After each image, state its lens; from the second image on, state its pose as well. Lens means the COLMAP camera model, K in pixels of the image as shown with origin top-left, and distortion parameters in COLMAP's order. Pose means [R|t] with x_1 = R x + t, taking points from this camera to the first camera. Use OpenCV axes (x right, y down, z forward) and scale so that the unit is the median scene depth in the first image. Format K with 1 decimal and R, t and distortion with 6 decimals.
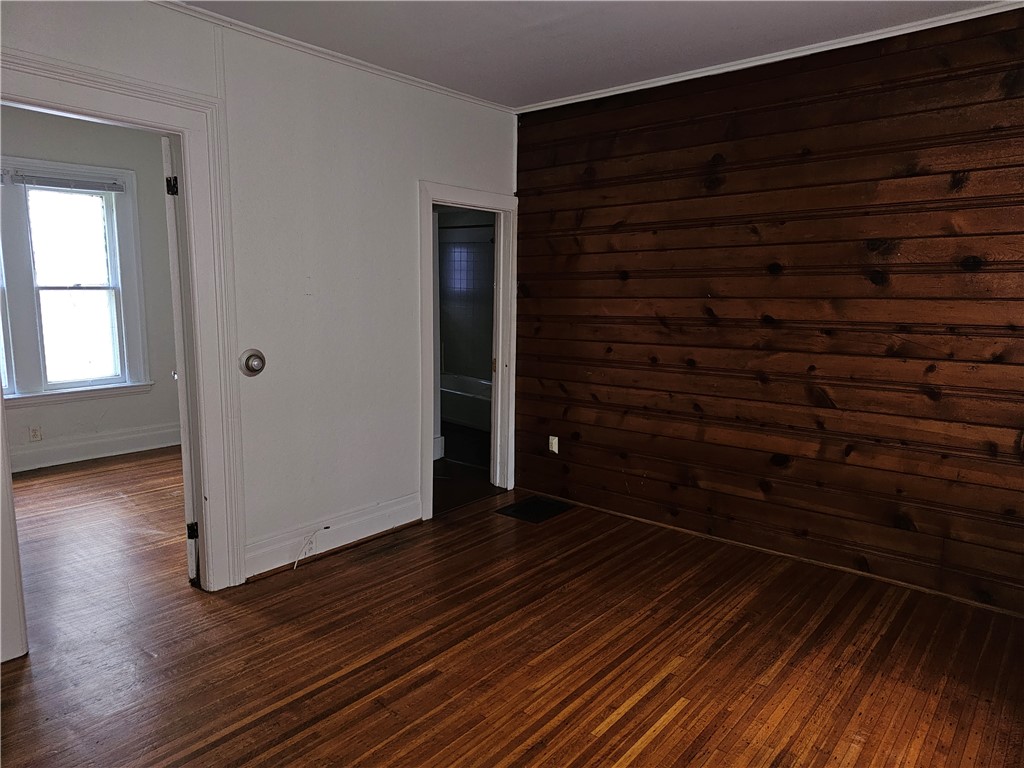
lens RADIAL K [[688.7, 0, 512.0], [0, 688.7, 384.0], [0, 0, 1]] dist [0.030616, -0.001117]
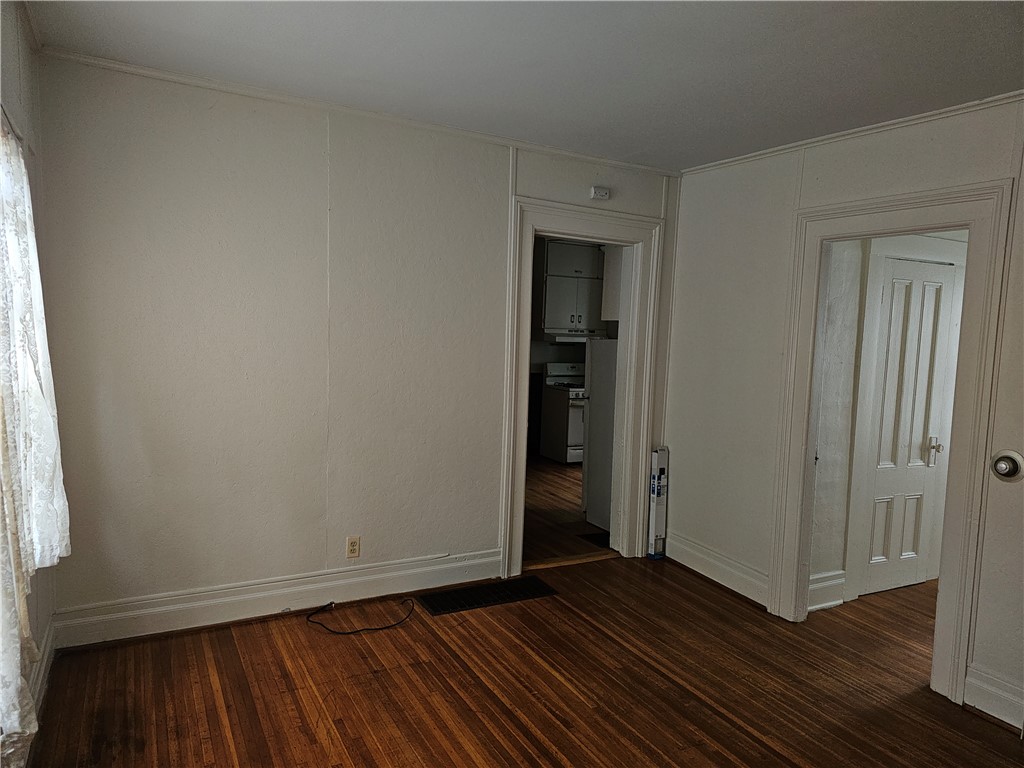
lens RADIAL K [[691.5, 0, 515.7], [0, 691.5, 389.8], [0, 0, 1]] dist [0.093567, -0.100948]
pose [[-0.353462, 0.060063, -0.933519, 0.629966], [-0.181328, 0.974609, 0.131364, -0.123081], [0.917706, 0.215705, -0.333596, 0.673760]]
